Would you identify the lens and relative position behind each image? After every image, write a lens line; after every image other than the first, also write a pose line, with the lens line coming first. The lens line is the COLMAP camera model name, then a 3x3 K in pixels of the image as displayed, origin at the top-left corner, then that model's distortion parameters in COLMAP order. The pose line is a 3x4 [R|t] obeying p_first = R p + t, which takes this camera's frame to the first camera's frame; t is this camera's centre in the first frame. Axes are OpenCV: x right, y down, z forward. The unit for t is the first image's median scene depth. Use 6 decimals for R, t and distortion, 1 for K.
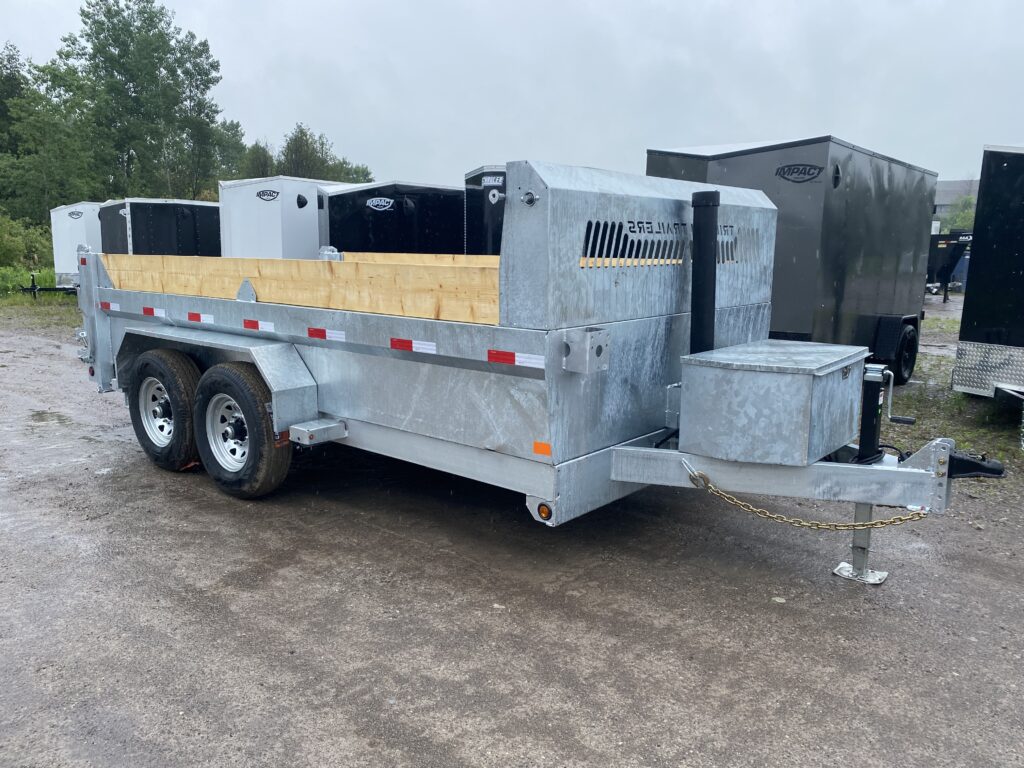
lens RADIAL K [[776.3, 0, 512.0], [0, 776.3, 384.0], [0, 0, 1]] dist [0.023327, 0.000264]
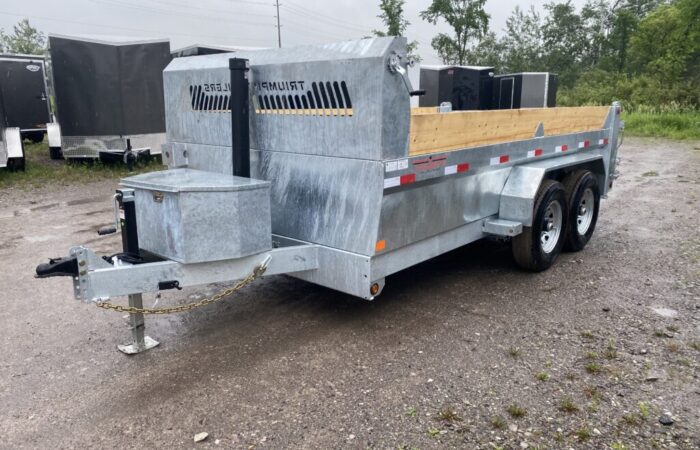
lens RADIAL K [[538.6, 0, 350.0], [0, 538.6, 225.0], [0, 0, 1]] dist [0.024824, -0.003902]
pose [[-0.017822, 0.220819, -0.975152, 1.292870], [-0.177367, 0.959140, 0.220435, -0.223877], [0.983983, 0.176889, 0.022072, 1.292745]]
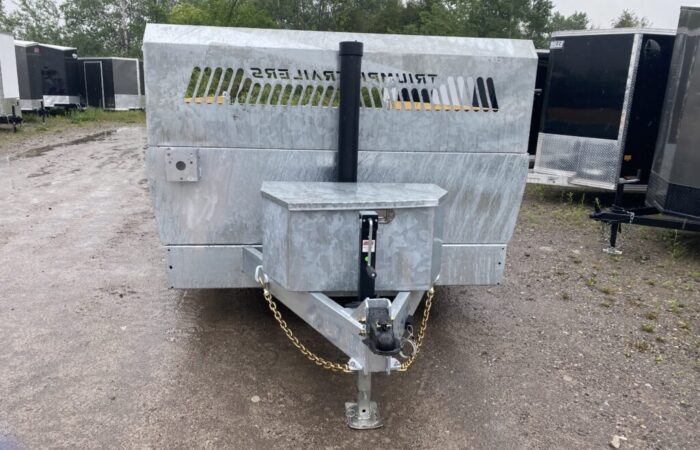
lens RADIAL K [[534.8, 0, 350.0], [0, 534.8, 225.0], [0, 0, 1]] dist [0.026709, -0.007501]
pose [[0.734666, 0.177417, -0.654819, 0.845845], [-0.146757, 0.983907, 0.101928, -0.070704], [0.662365, 0.021217, 0.748881, 0.453548]]
